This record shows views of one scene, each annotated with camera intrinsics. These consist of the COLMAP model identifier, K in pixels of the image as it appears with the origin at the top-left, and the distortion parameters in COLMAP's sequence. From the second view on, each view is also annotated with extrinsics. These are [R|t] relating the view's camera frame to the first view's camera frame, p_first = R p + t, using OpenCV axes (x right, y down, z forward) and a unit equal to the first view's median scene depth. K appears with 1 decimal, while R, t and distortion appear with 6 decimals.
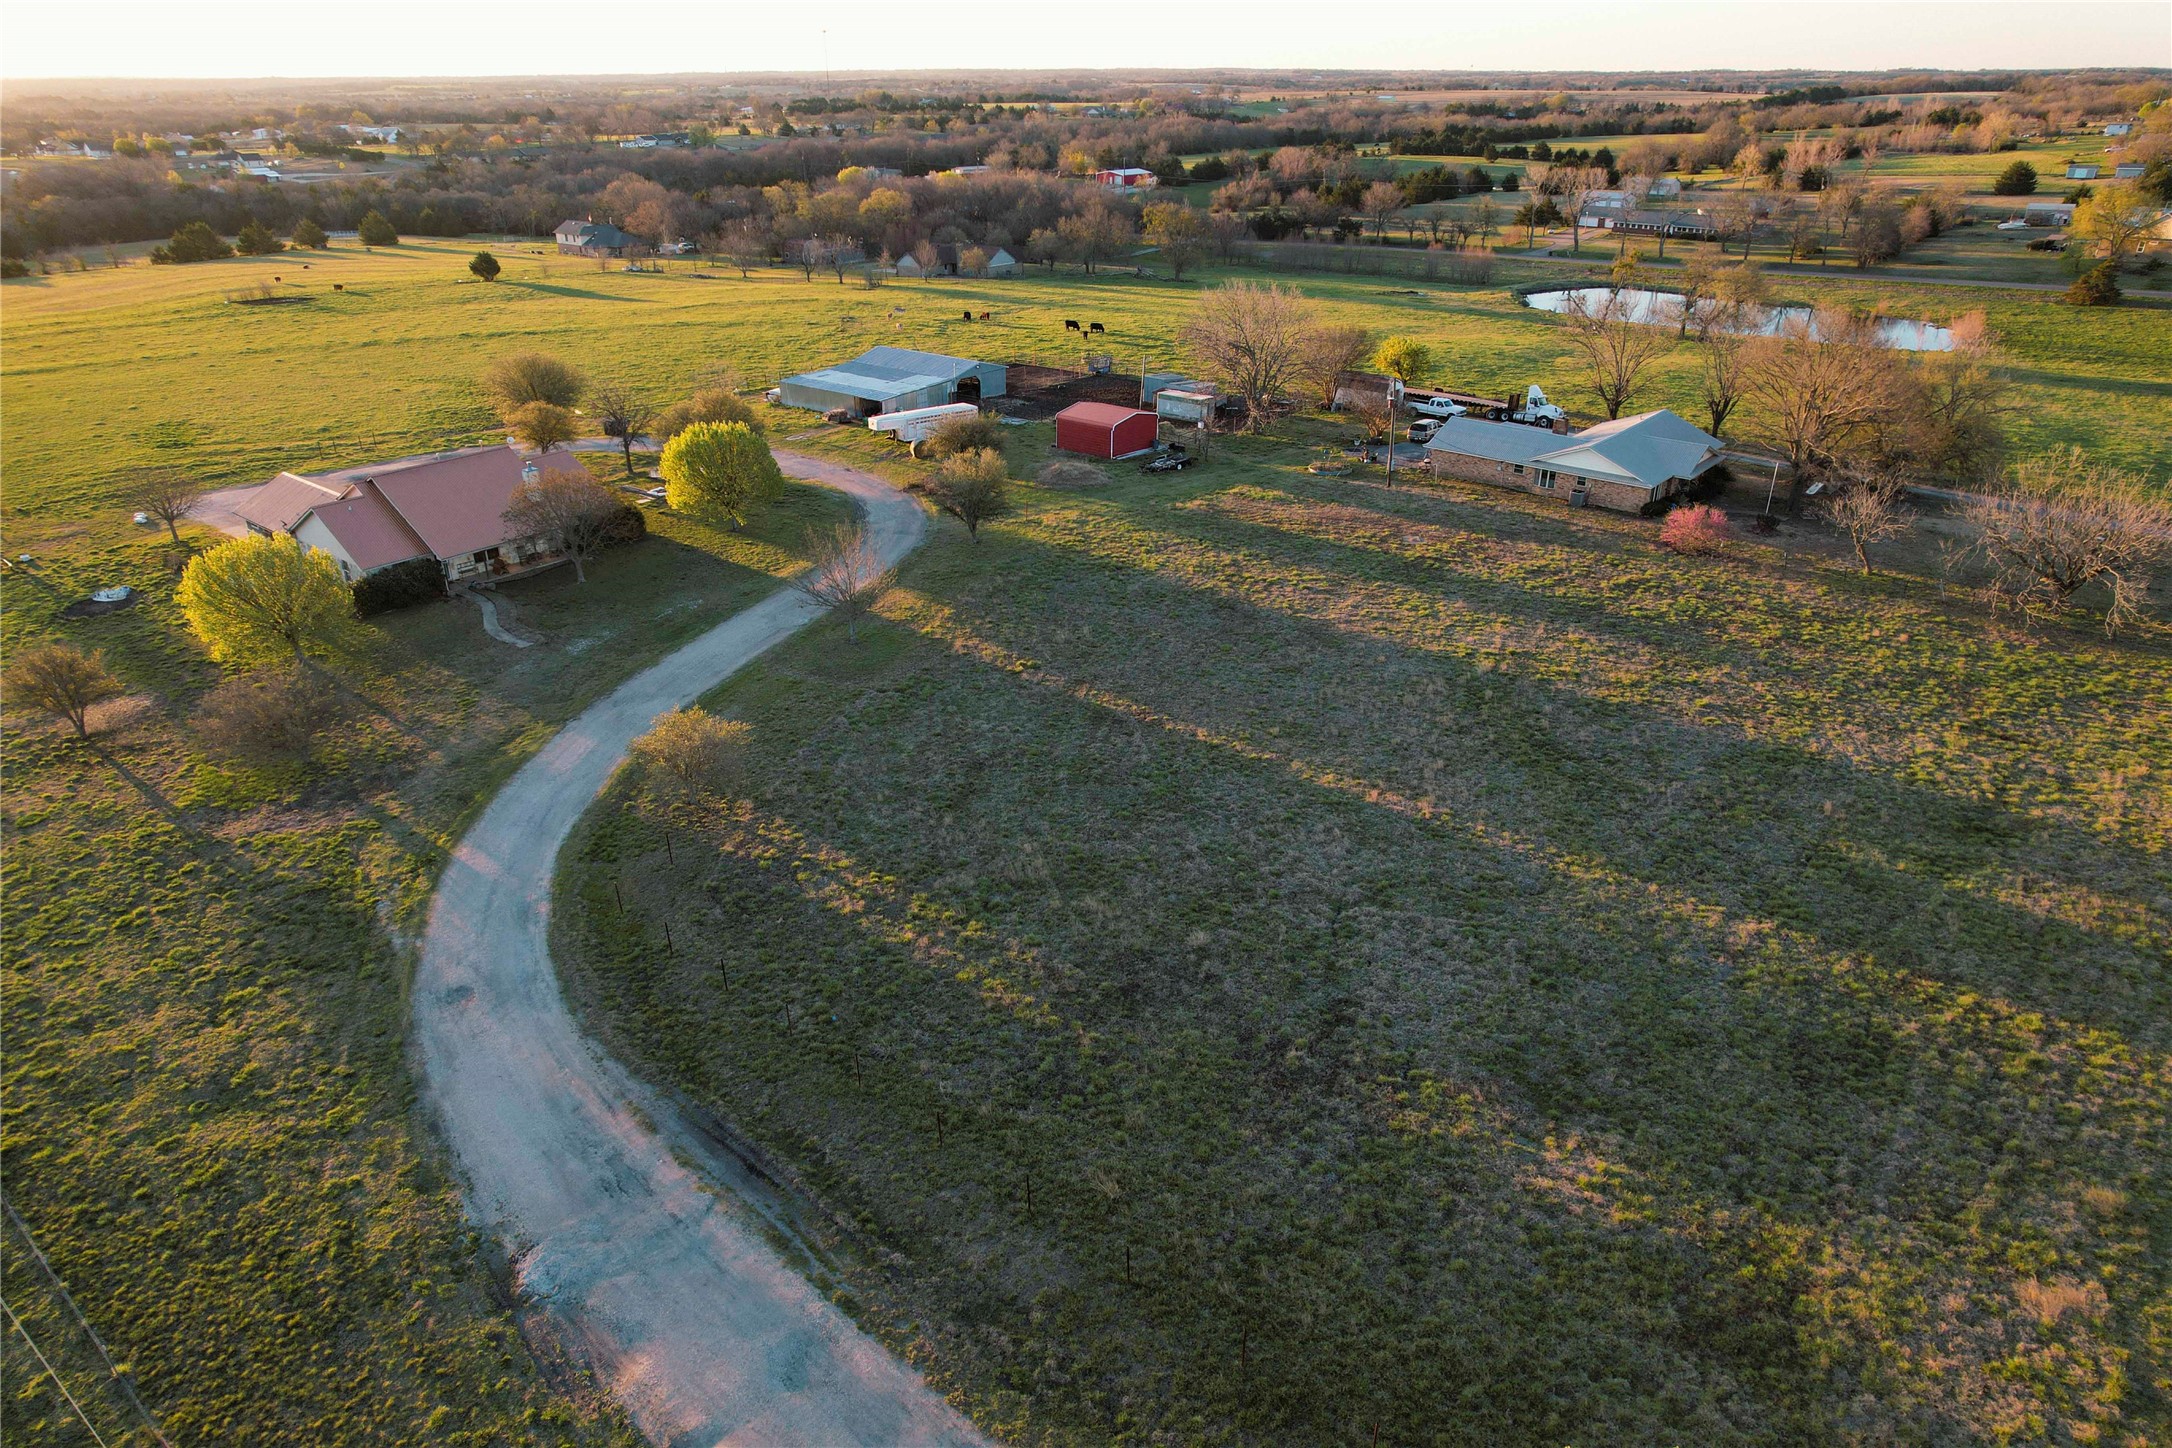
lens RADIAL K [[1401.7, 0, 1091.5], [0, 1401.7, 717.5], [0, 0, 1]] dist [-0.080031, 0.079729]
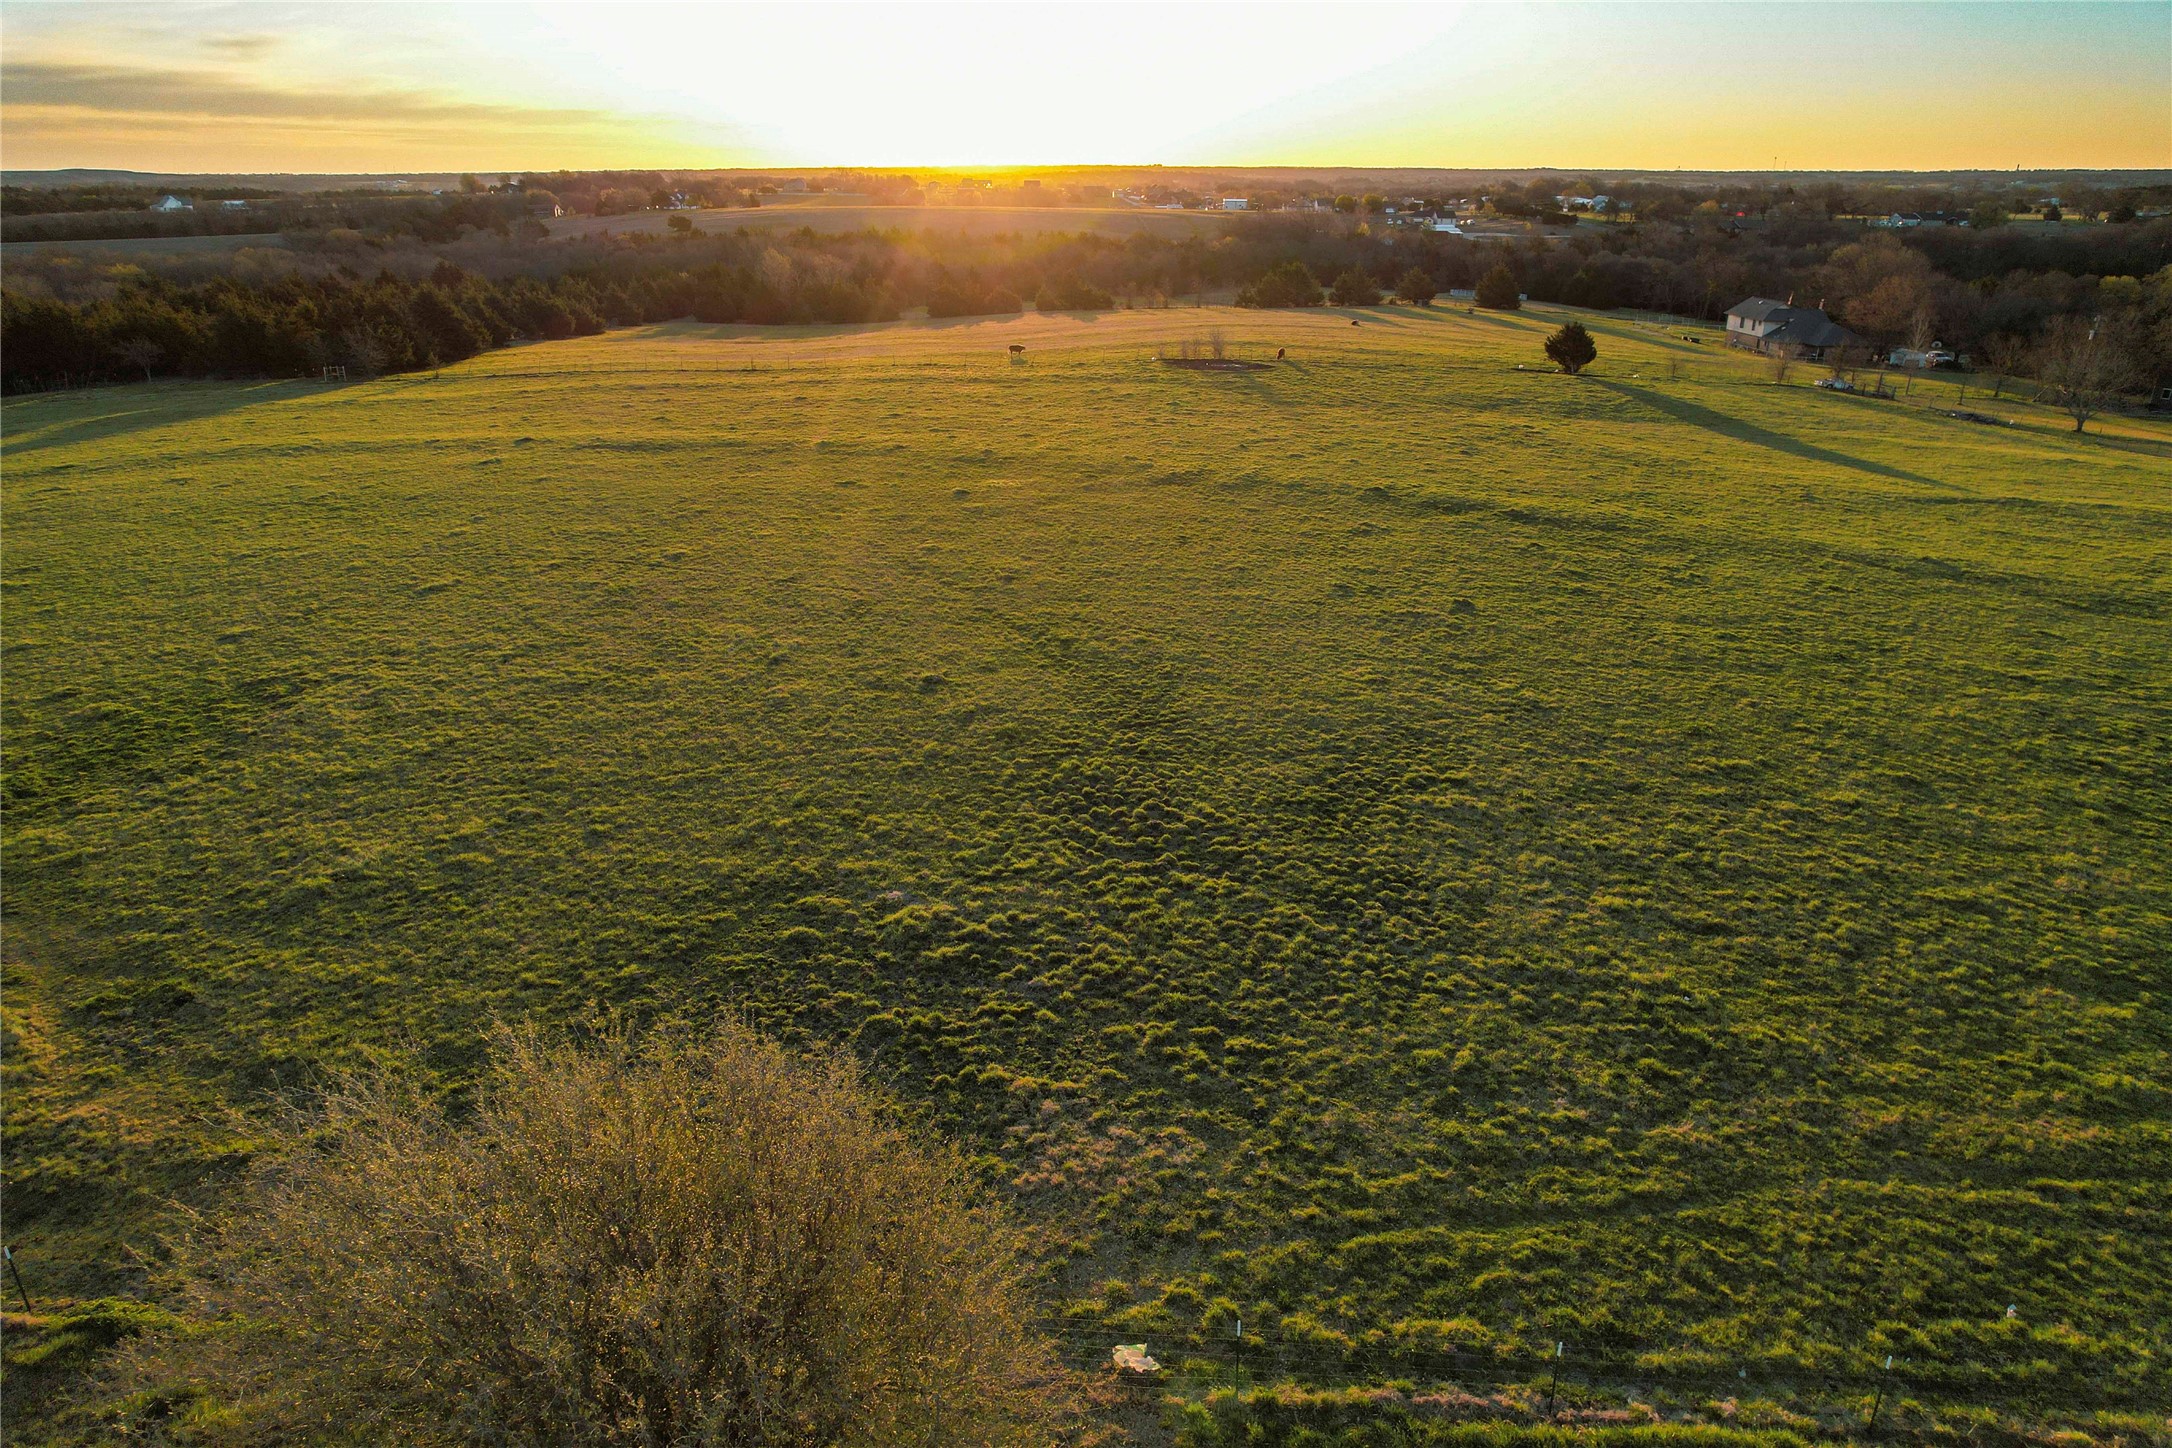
lens RADIAL K [[1401.7, 0, 1091.5], [0, 1401.7, 717.5], [0, 0, 1]] dist [-0.080031, 0.079729]
pose [[0.701292, 0.269610, -0.659924, -0.382990], [-0.309063, 0.949188, 0.059352, -0.376570], [0.642394, 0.162336, 0.748984, 1.134325]]
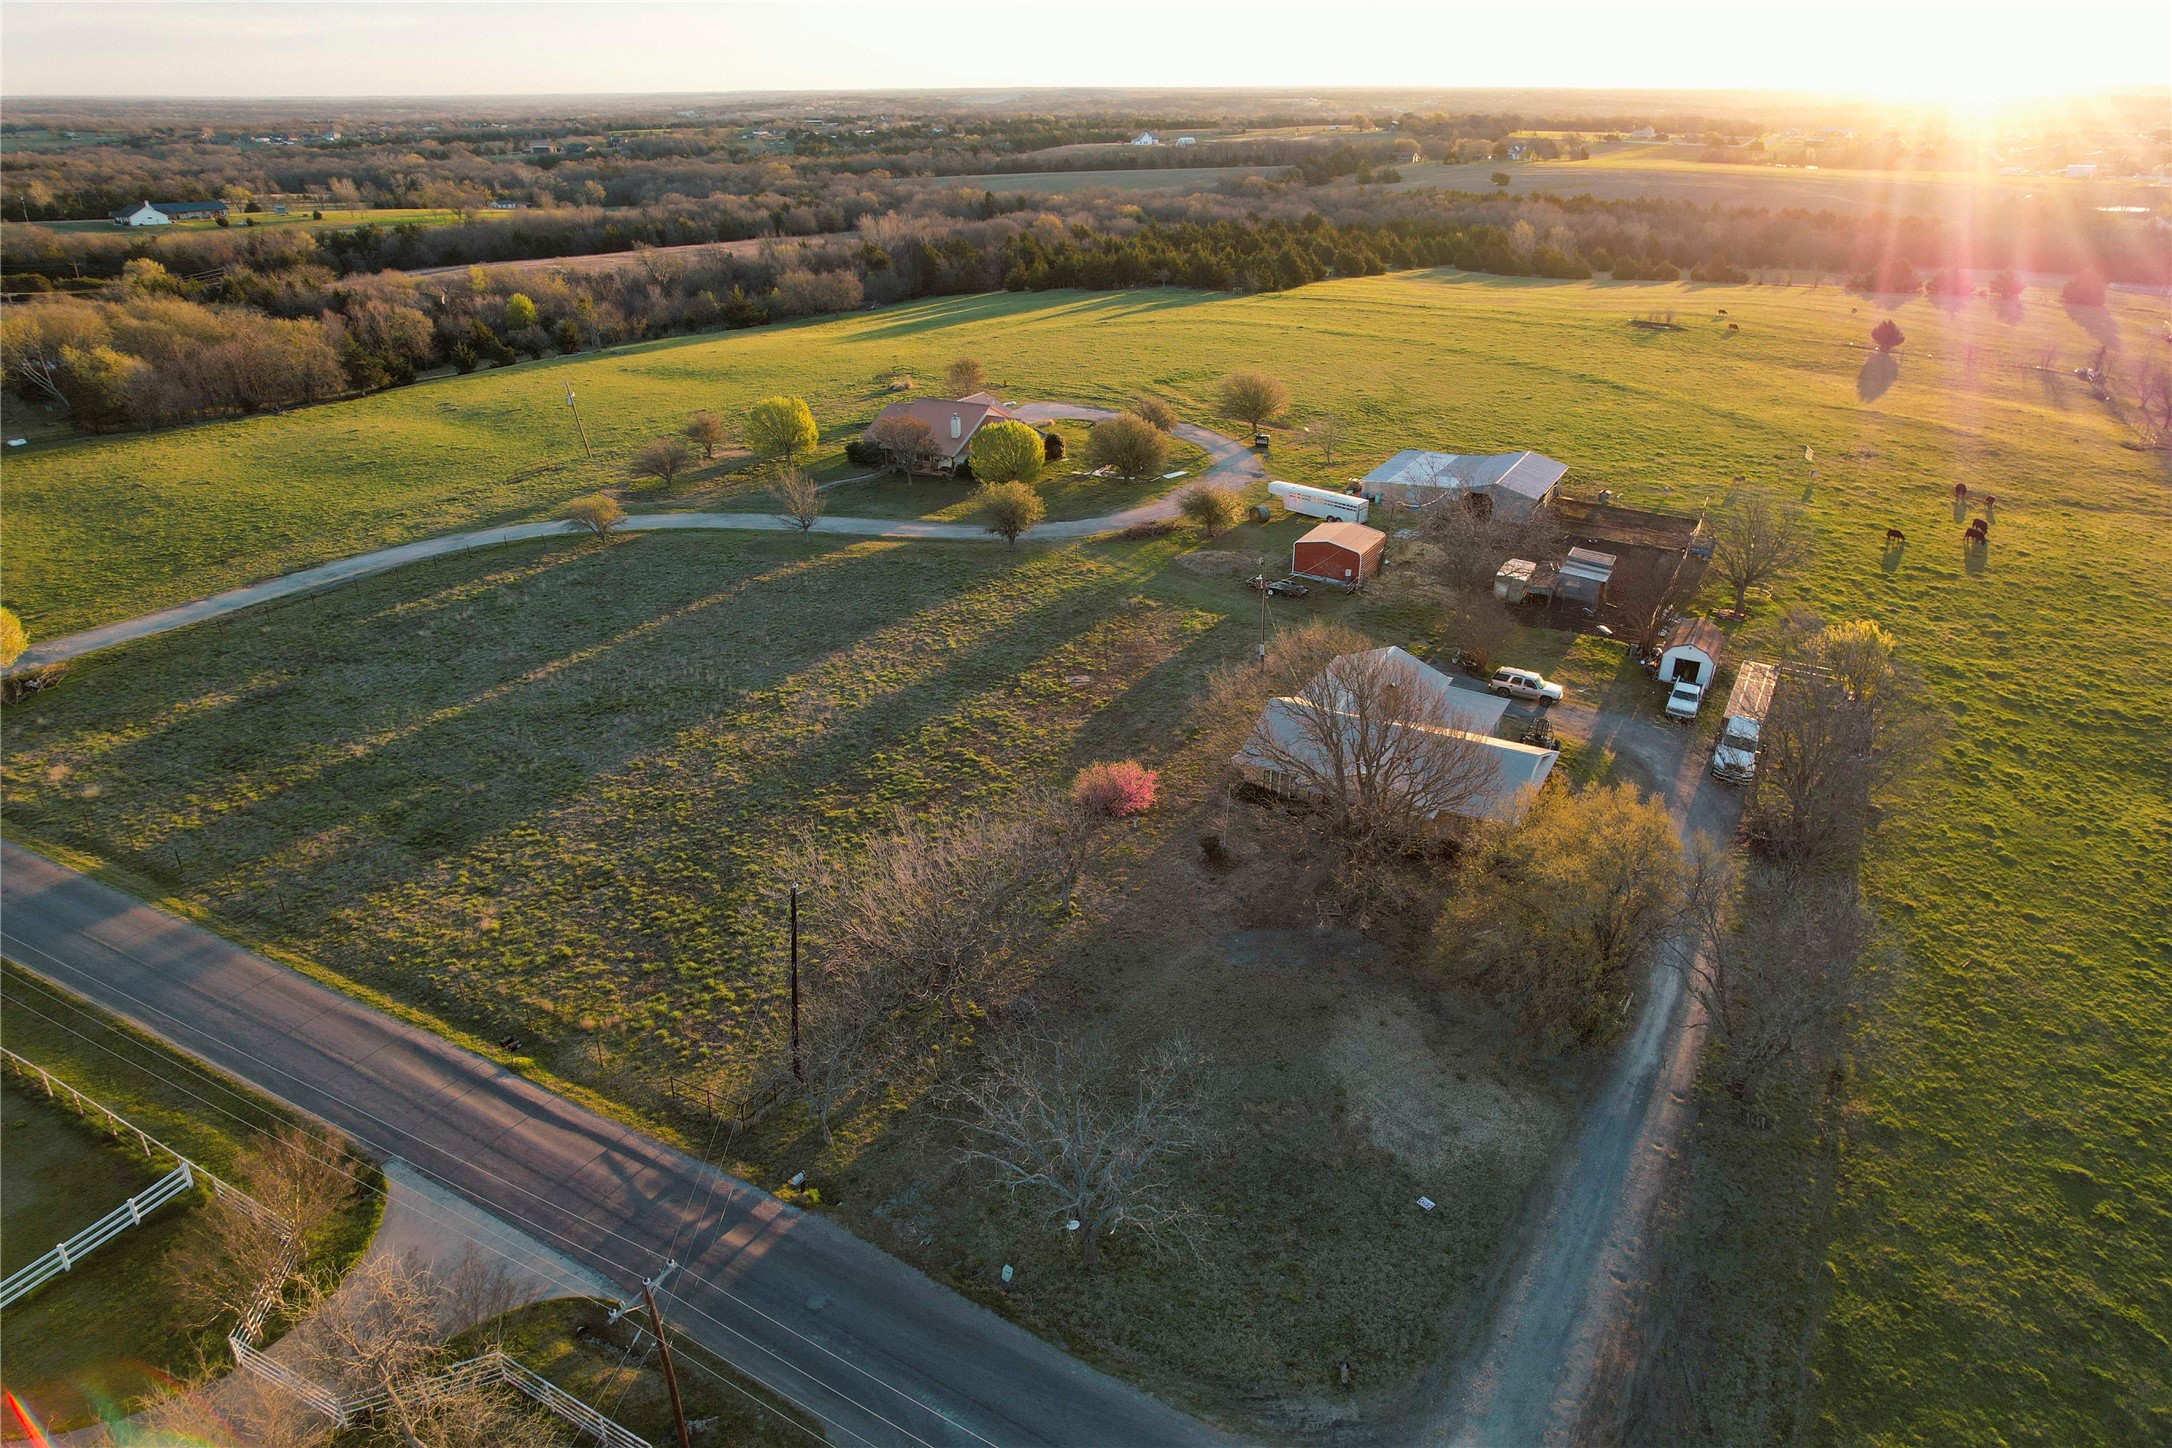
lens RADIAL K [[1401.7, 0, 1091.5], [0, 1401.7, 717.5], [0, 0, 1]] dist [-0.080031, 0.079729]
pose [[0.192332, 0.416310, -0.888648, 1.087989], [-0.416261, 0.854660, 0.310295, -0.399981], [0.888671, 0.310229, 0.337672, 0.611329]]
